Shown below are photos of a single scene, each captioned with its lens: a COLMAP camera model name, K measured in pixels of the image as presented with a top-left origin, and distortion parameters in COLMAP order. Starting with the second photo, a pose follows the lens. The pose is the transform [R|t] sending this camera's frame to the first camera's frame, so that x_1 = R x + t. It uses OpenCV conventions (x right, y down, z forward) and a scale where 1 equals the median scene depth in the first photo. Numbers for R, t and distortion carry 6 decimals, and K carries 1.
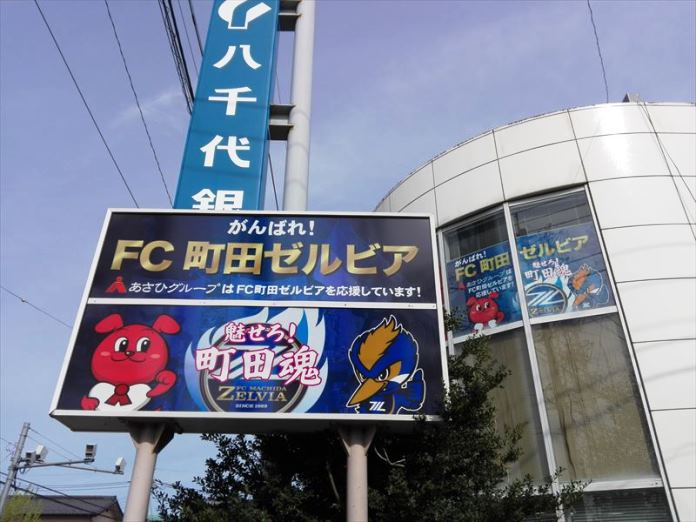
lens RADIAL K [[558.7, 0, 348.0], [0, 558.7, 261.0], [0, 0, 1]] dist [0.056597, -0.000376]
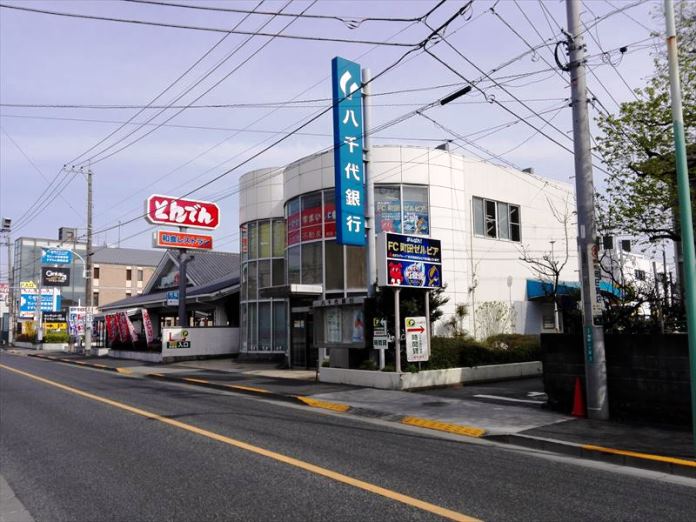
lens RADIAL K [[558.7, 0, 348.0], [0, 558.7, 261.0], [0, 0, 1]] dist [0.056597, -0.000376]
pose [[0.773321, 0.054200, 0.631694, -3.181272], [-0.316345, 0.896441, 0.310354, -1.070939], [-0.549455, -0.439837, 0.710383, -1.745331]]
